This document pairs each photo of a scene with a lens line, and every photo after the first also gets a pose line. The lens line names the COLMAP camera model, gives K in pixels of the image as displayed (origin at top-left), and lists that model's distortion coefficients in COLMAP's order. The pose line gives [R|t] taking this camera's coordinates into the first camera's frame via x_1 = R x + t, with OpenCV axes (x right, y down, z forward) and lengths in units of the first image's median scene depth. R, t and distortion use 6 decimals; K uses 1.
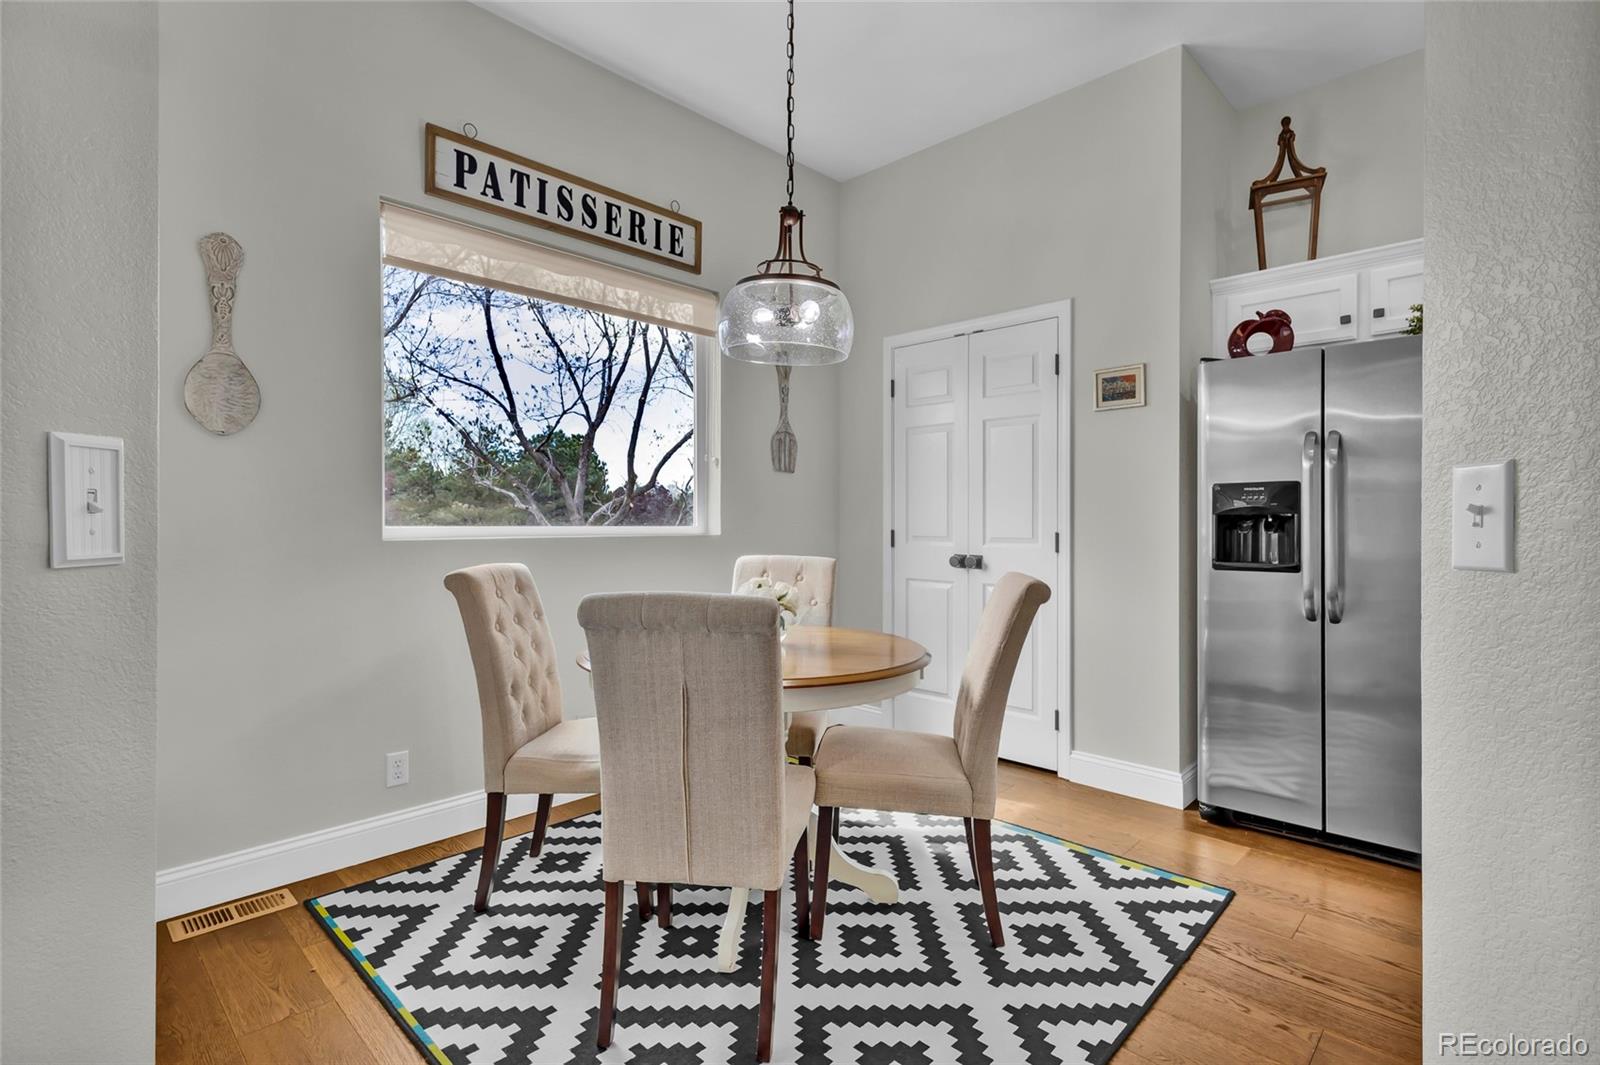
lens RADIAL K [[753.9, 0, 801.9], [0, 753.9, 521.8], [0, 0, 1]] dist [0.000952, 0.000075]
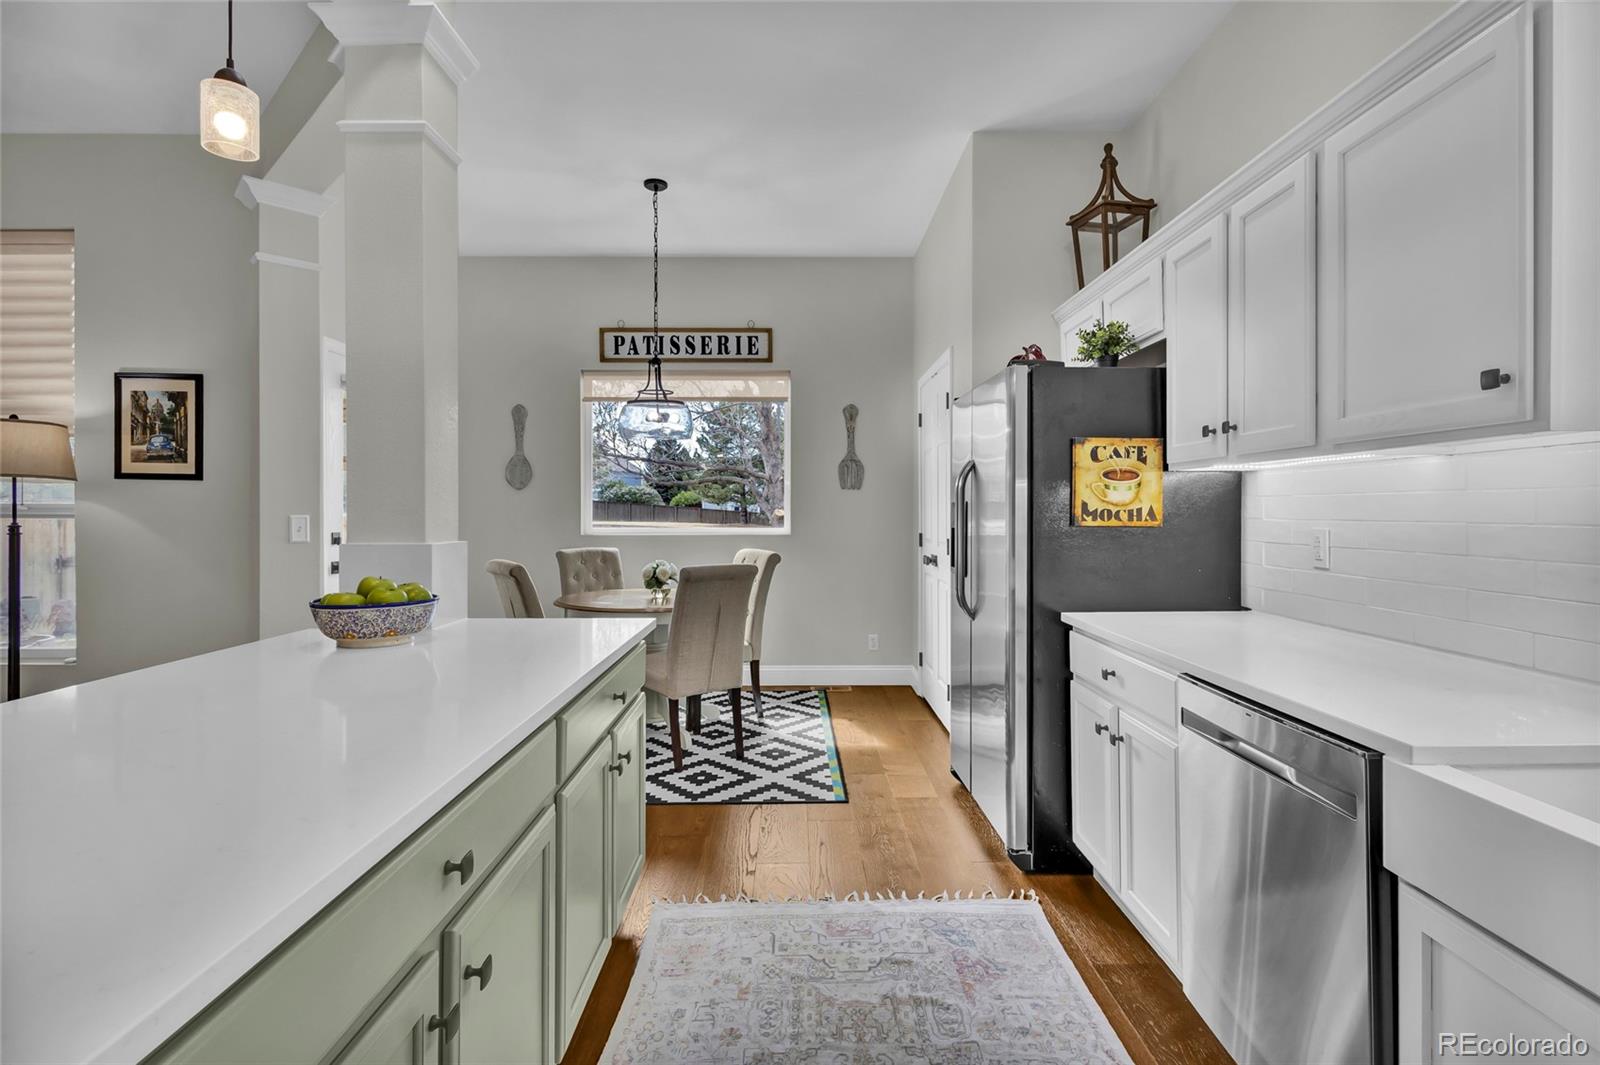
lens RADIAL K [[753.9, 0, 802.5], [0, 753.9, 509.7], [0, 0, 1]] dist [0.000952, 0.000075]
pose [[0.707365, -0.004983, -0.706831, 1.119679], [0.004239, 0.999987, -0.002807, -0.032553], [0.706836, -0.001011, 0.707377, -0.031177]]
